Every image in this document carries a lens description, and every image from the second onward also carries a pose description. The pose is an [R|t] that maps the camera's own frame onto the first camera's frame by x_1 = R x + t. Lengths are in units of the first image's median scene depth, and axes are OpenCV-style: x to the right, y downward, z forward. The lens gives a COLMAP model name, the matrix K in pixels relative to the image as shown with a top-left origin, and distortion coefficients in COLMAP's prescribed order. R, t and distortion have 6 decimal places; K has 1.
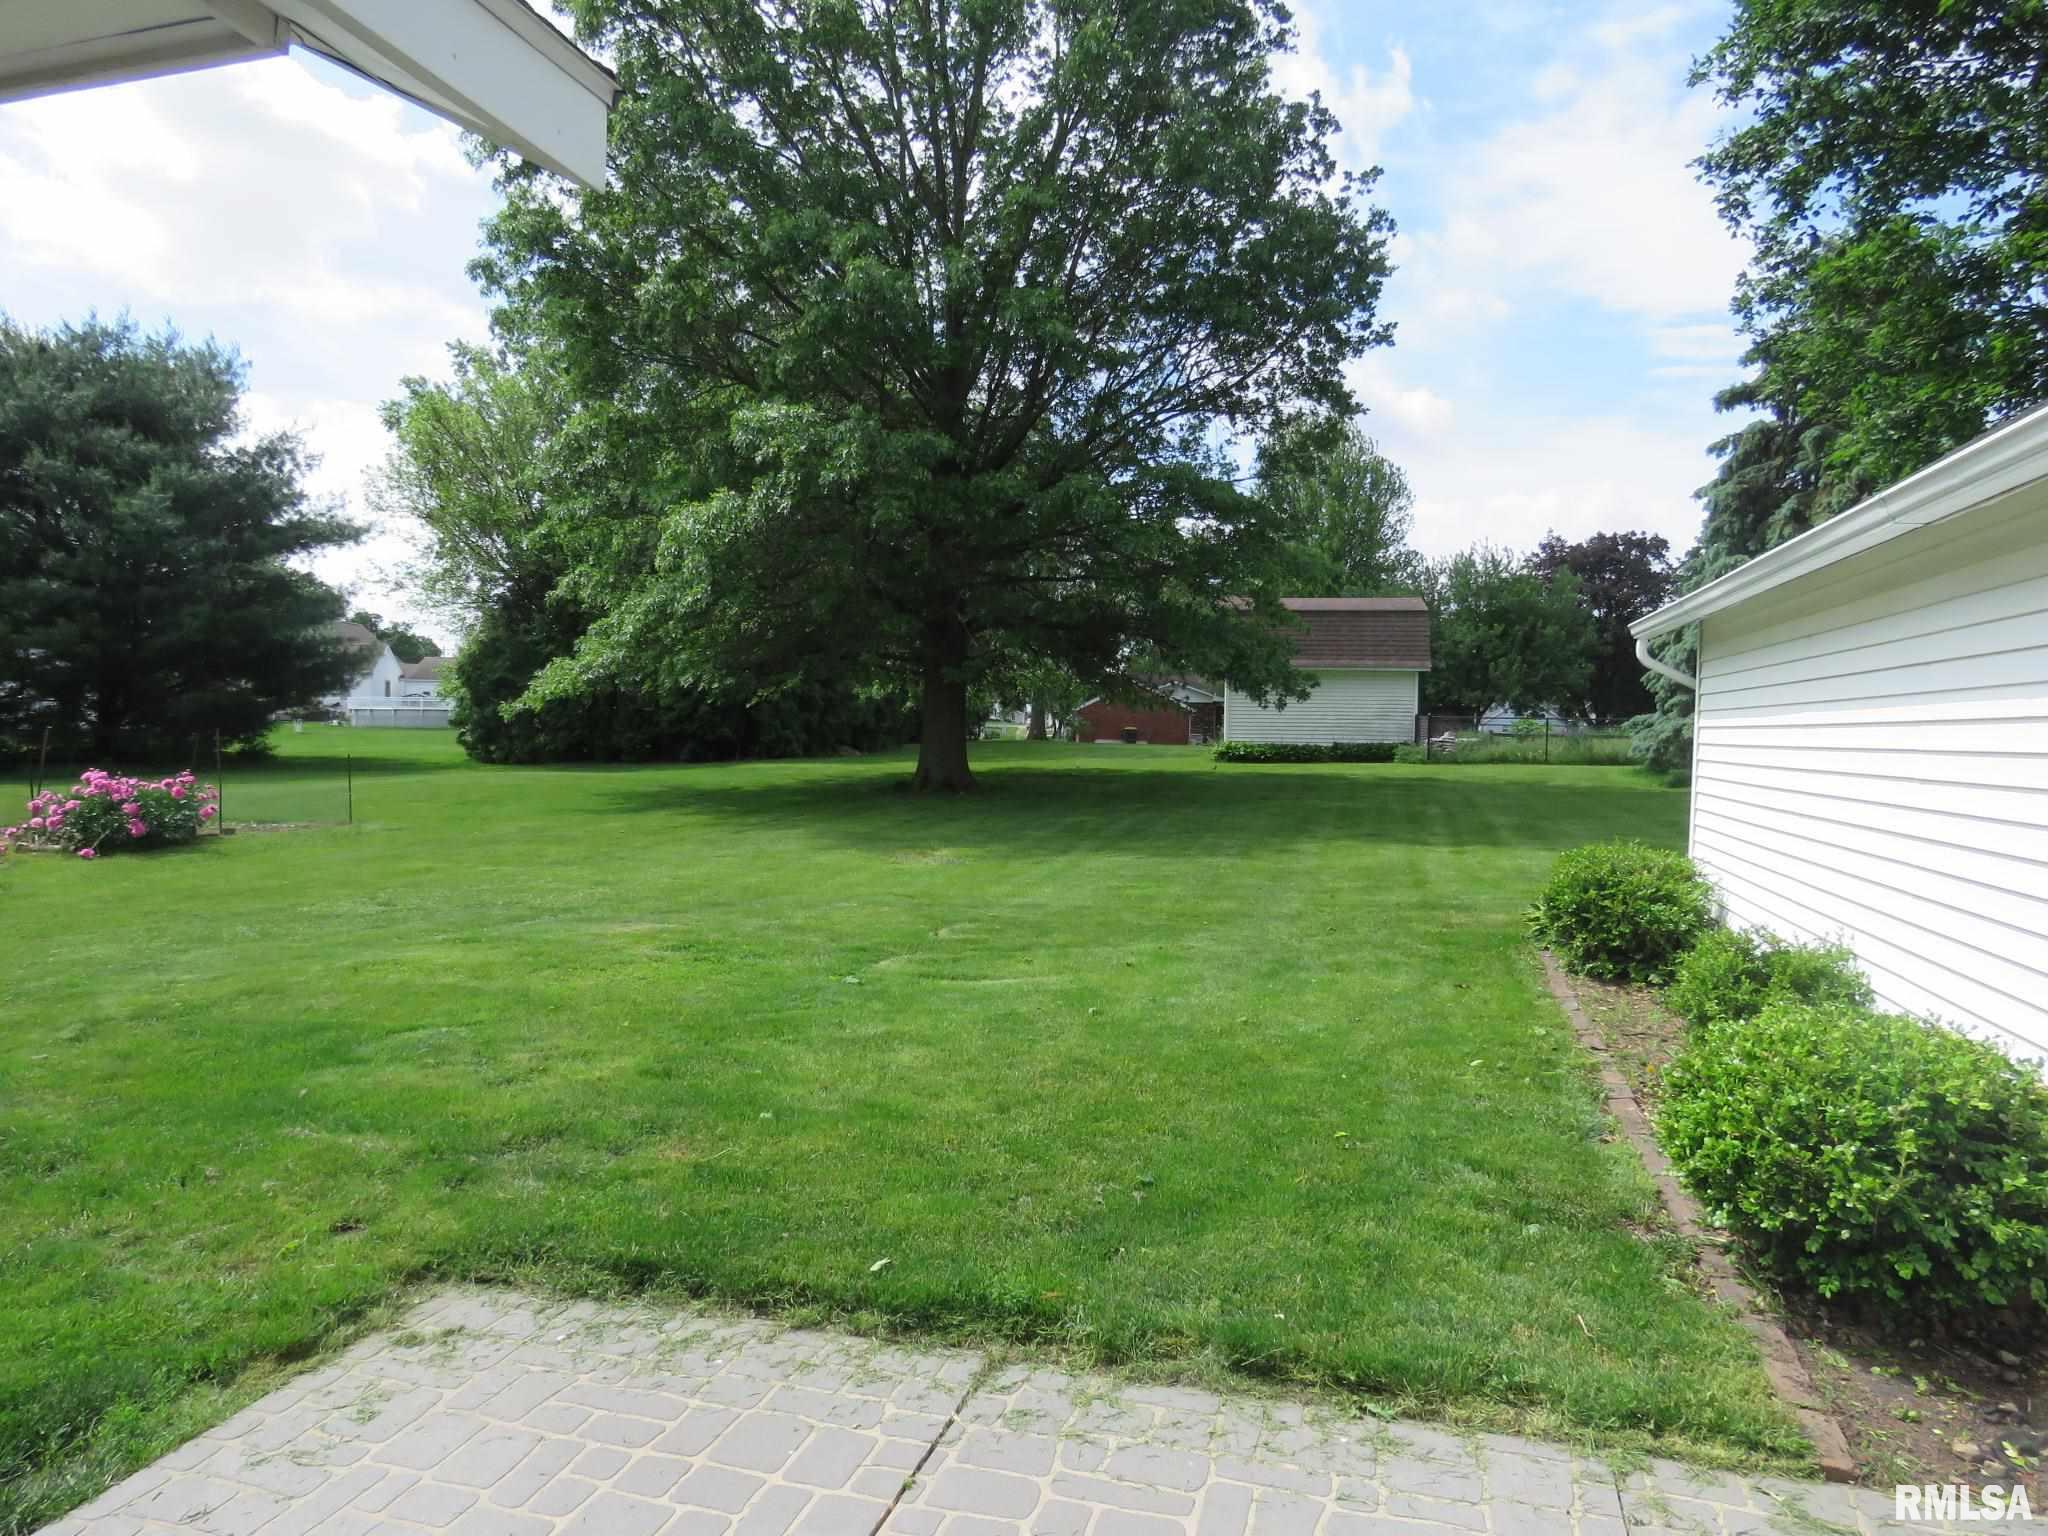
lens RADIAL K [[1293.6, 0, 1012.1], [0, 1293.6, 768.6], [0, 0, 1]] dist [-0.009486, -0.004199]
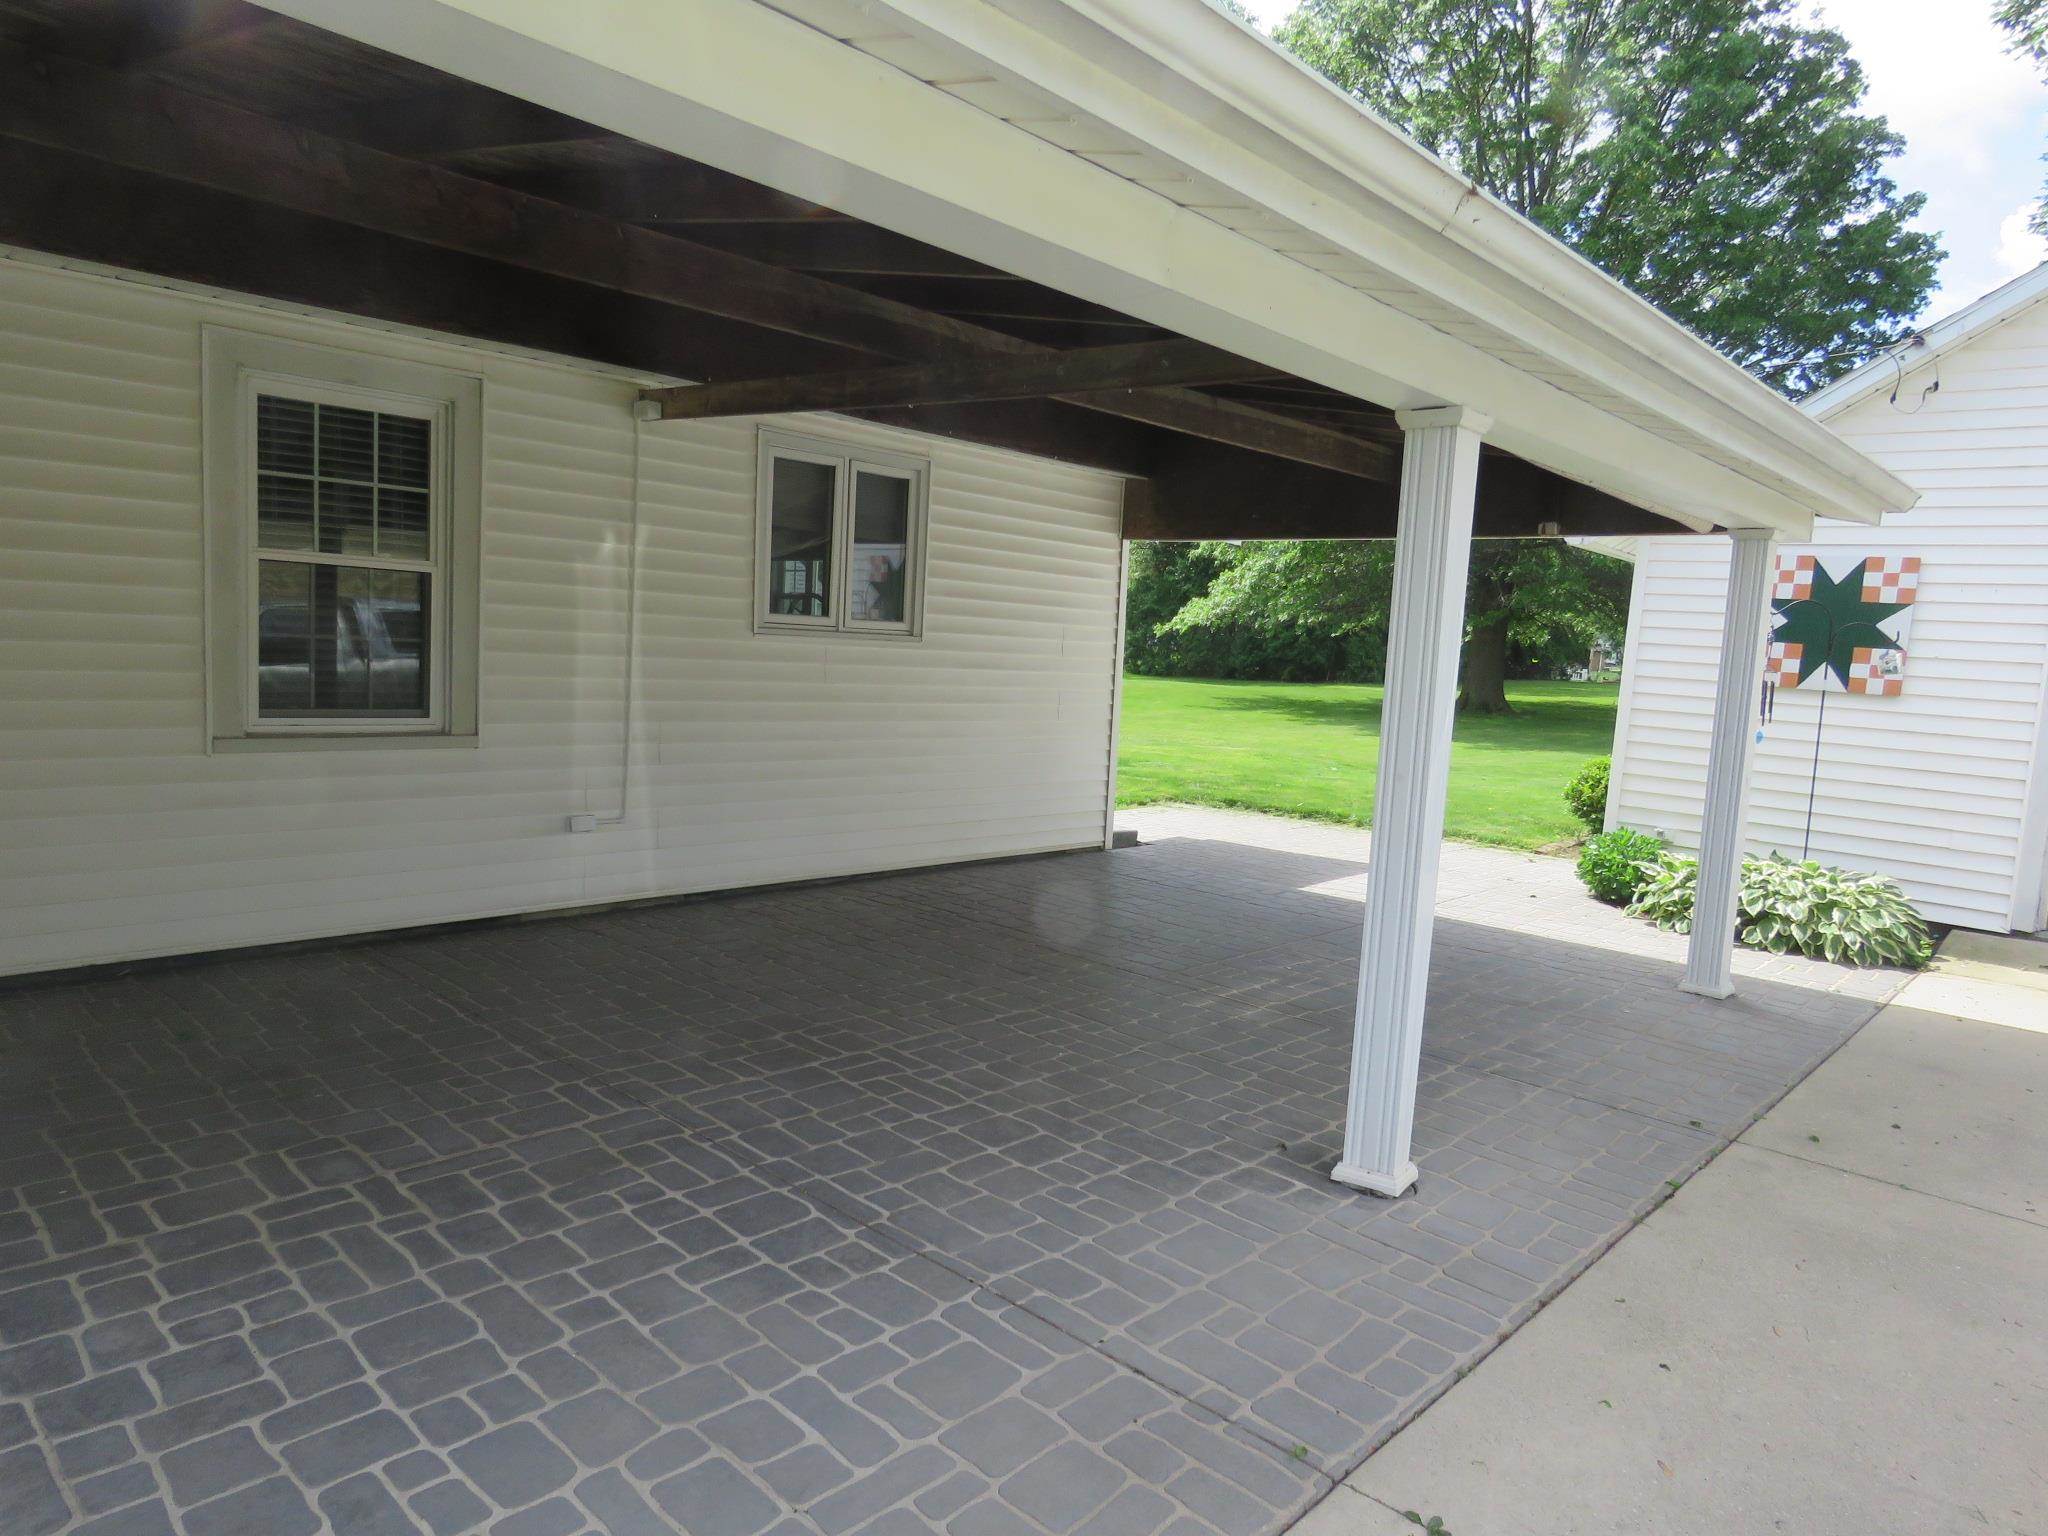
lens RADIAL K [[1293.6, 0, 1012.1], [0, 1293.6, 768.6], [0, 0, 1]] dist [-0.009486, -0.004199]
pose [[0.893093, 0.087574, -0.441265, 0.102559], [-0.064100, 0.995633, 0.067861, 0.016139], [0.445281, -0.032321, 0.894807, -0.342018]]
